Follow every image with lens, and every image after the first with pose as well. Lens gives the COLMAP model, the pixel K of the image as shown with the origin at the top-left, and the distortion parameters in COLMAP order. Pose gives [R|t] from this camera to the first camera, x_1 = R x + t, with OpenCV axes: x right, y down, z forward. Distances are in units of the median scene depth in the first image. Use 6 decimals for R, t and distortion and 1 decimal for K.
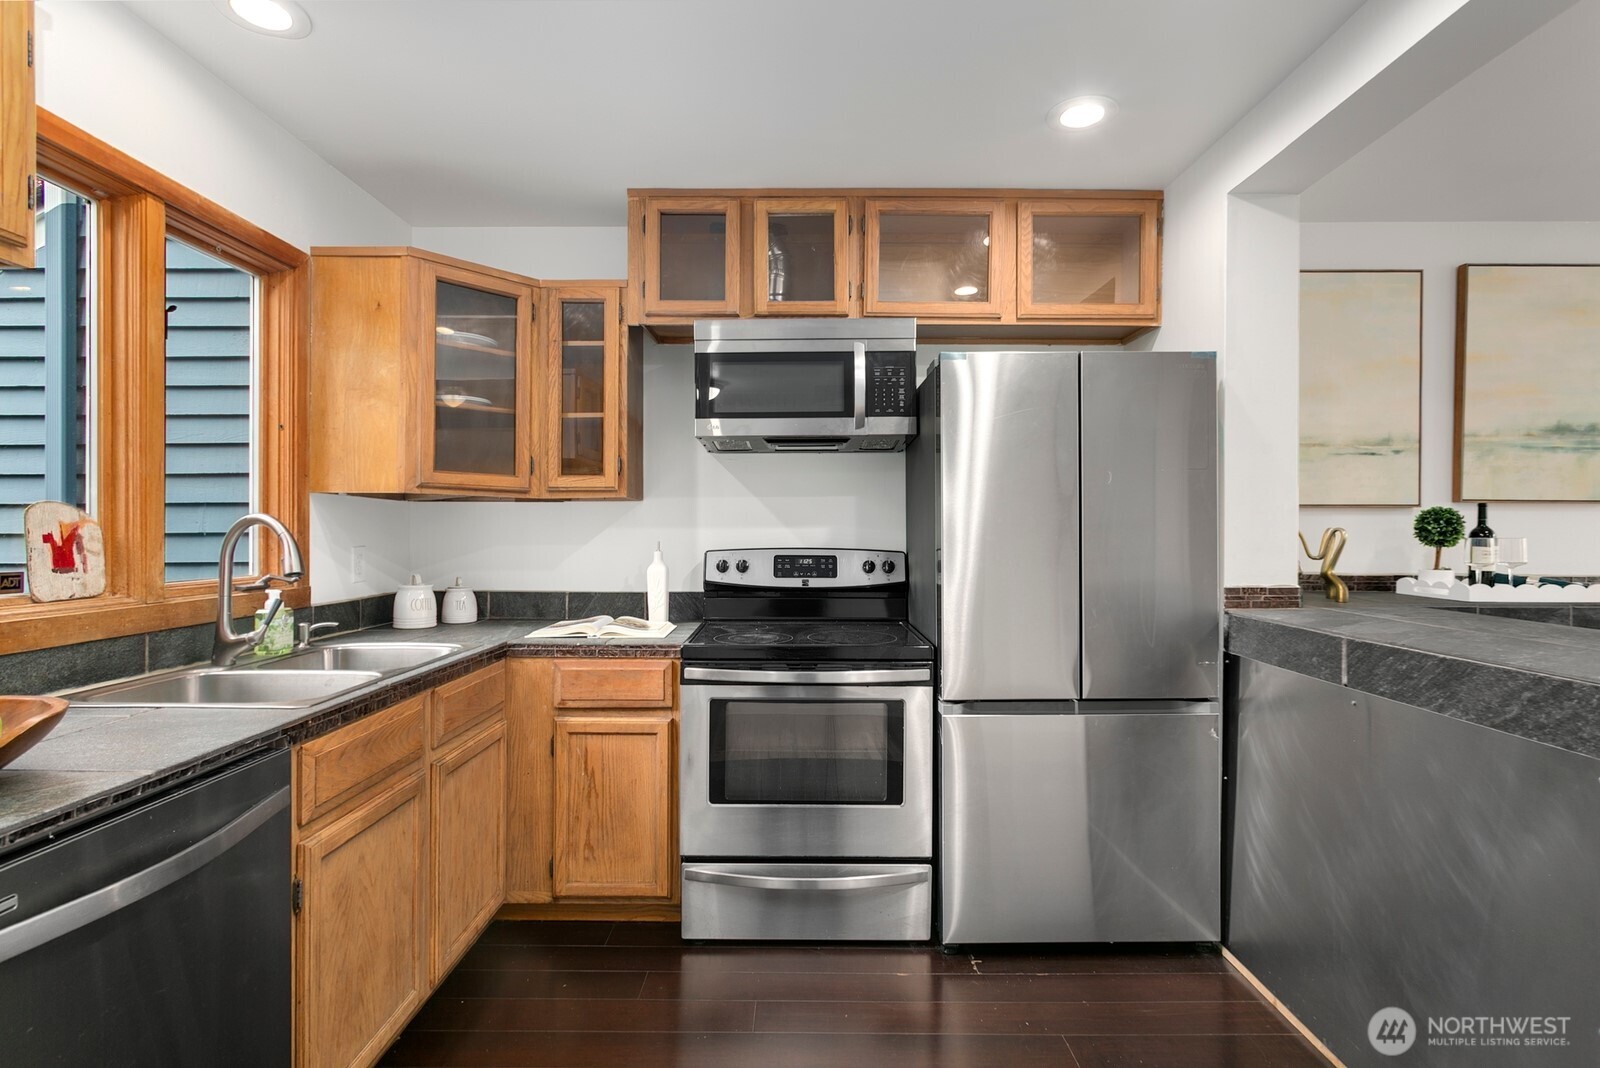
lens RADIAL K [[759.0, 0, 795.3], [0, 759.0, 529.1], [0, 0, 1]] dist [-0.004113, 0.006207]
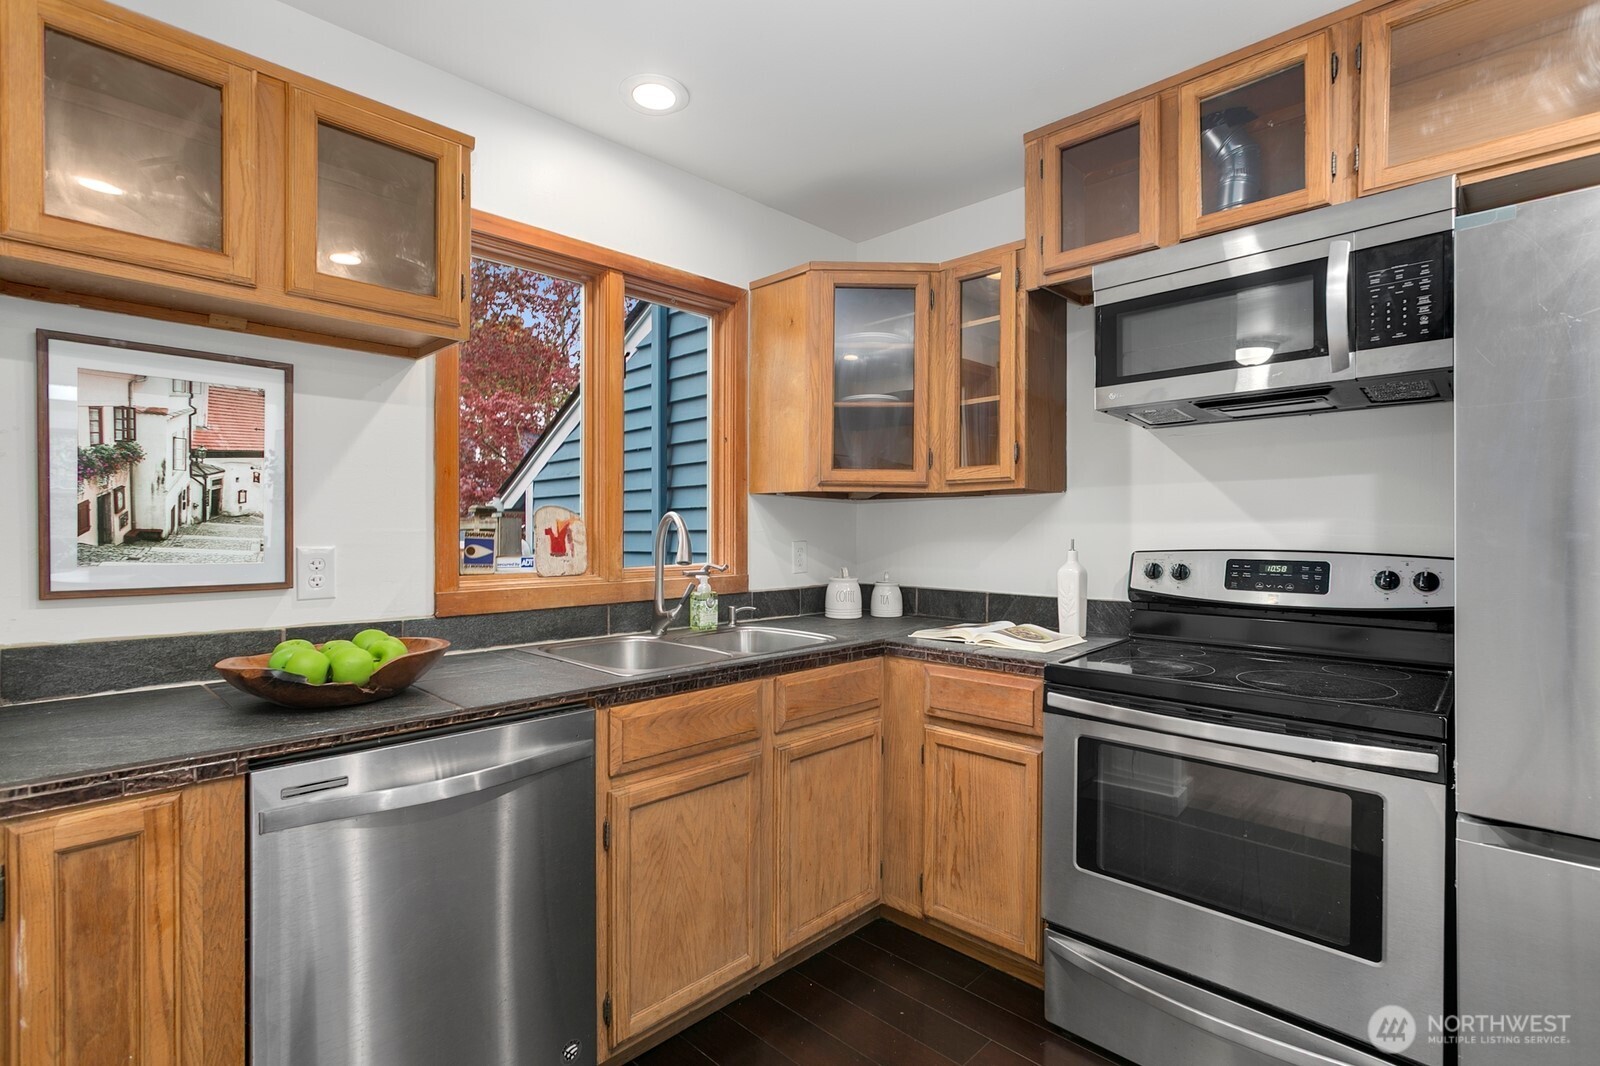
lens RADIAL K [[759.0, 0, 798.6], [0, 759.0, 532.6], [0, 0, 1]] dist [-0.004113, 0.006207]
pose [[0.722282, 0.001385, -0.691598, 0.202597], [0.001426, 0.999993, 0.003493, 0.006130], [0.691597, -0.003509, 0.722275, 0.196041]]
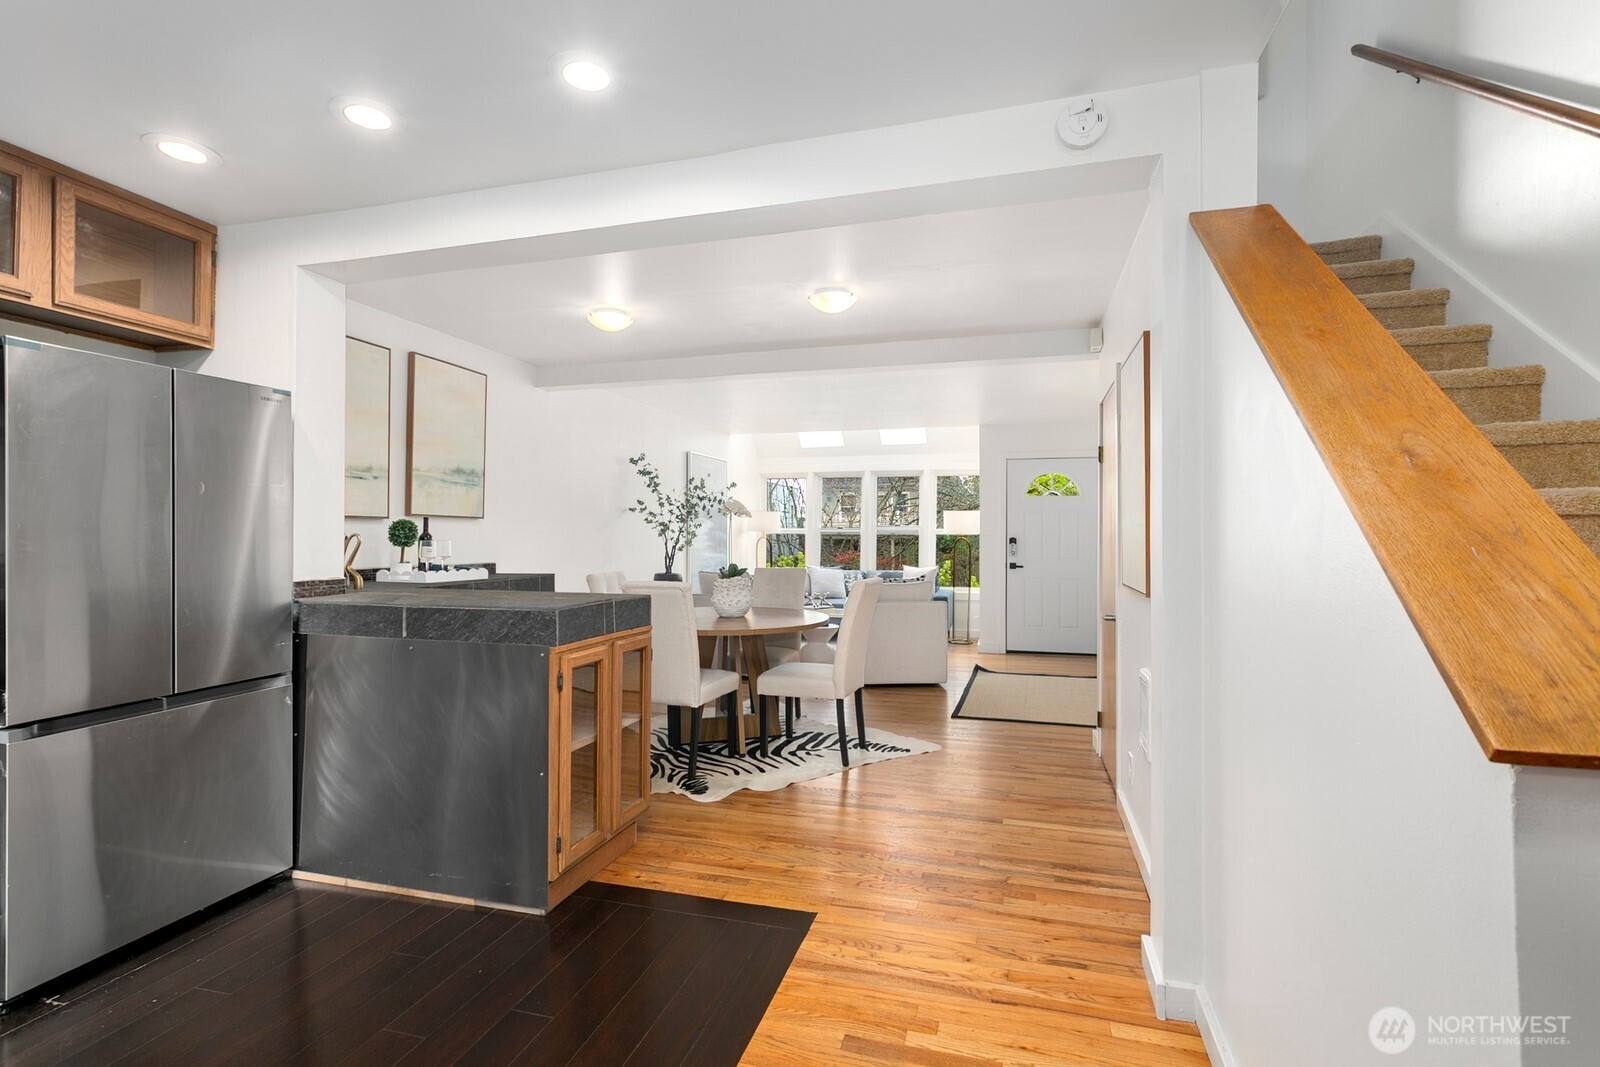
lens RADIAL K [[759.0, 0, 804.4], [0, 759.0, 531.9], [0, 0, 1]] dist [-0.004113, 0.006207]
pose [[0.264044, 0.003842, 0.964503, -0.361807], [-0.003450, 0.999989, -0.003039, -0.003360], [-0.964505, -0.002525, 0.264054, -0.117907]]
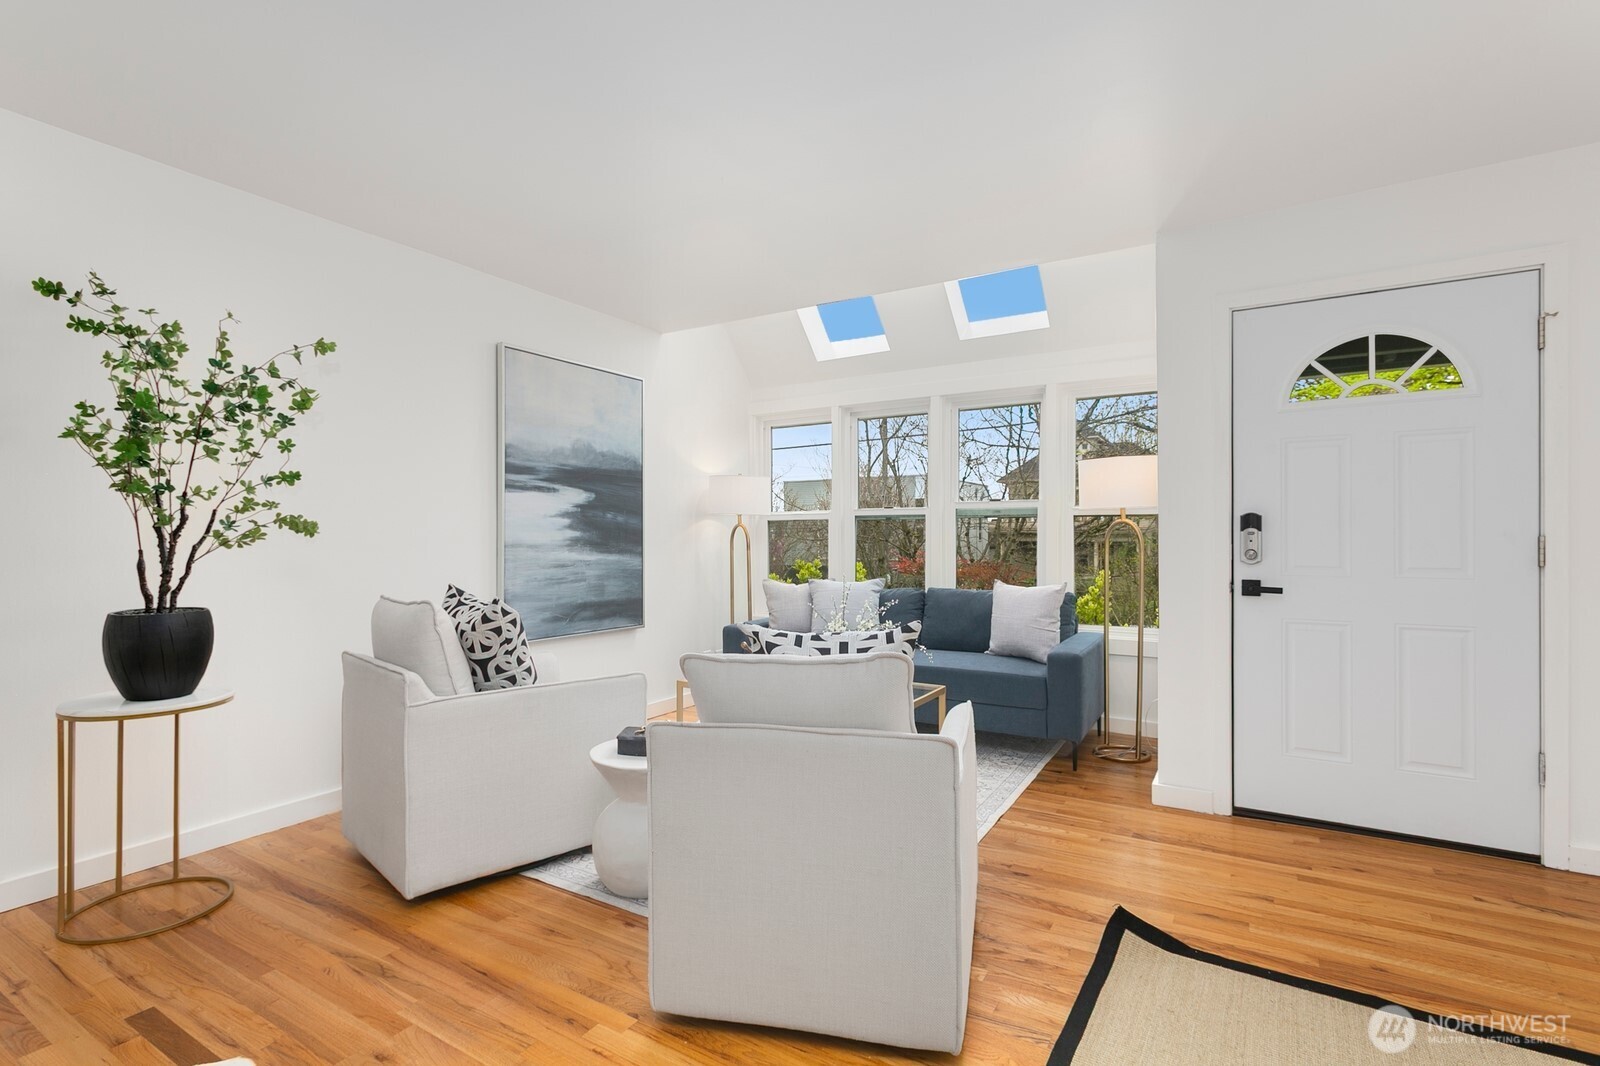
lens RADIAL K [[759.0, 0, 801.0], [0, 759.0, 536.4], [0, 0, 1]] dist [-0.004113, 0.006207]
pose [[0.512691, 0.000911, 0.858573, 1.511392], [0.000488, 0.999999, -0.001353, 0.044805], [-0.858573, 0.001113, 0.512690, -0.124740]]
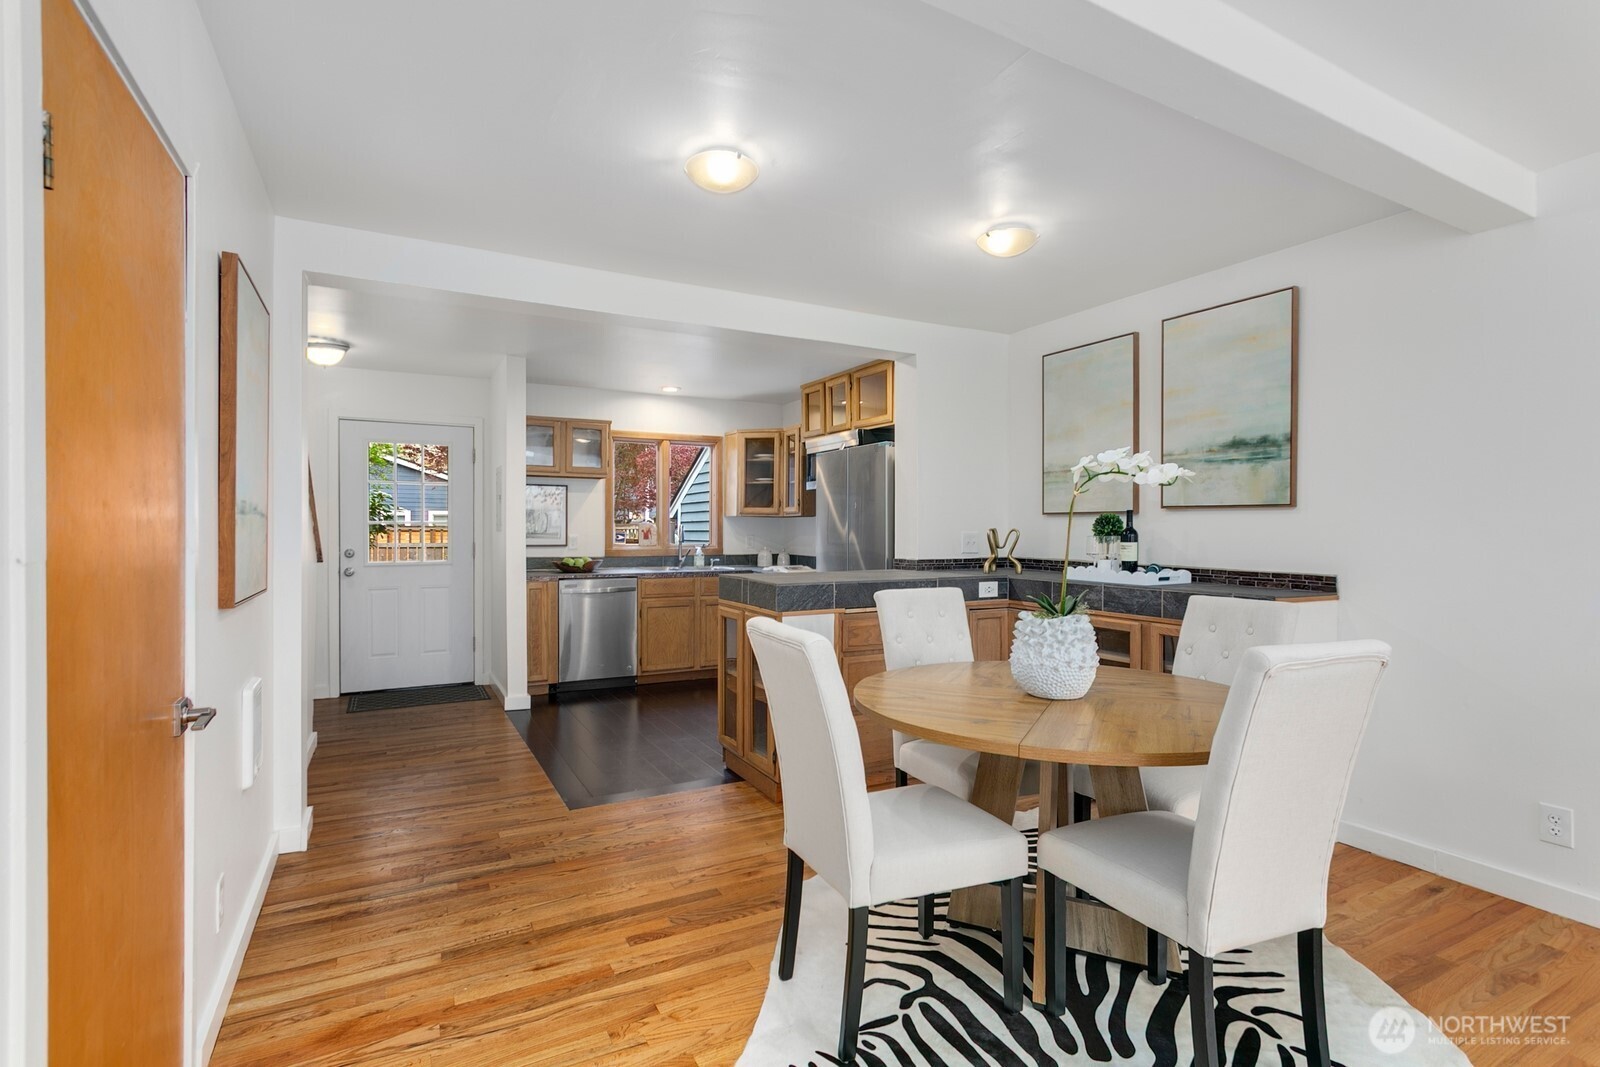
lens RADIAL K [[759.0, 0, 796.4], [0, 759.0, 531.3], [0, 0, 1]] dist [-0.004113, 0.006207]
pose [[0.481819, 0.003724, -0.876263, 1.933634], [-0.000991, 0.999993, 0.003705, -0.001303], [0.876270, -0.000917, 0.481819, -0.165138]]
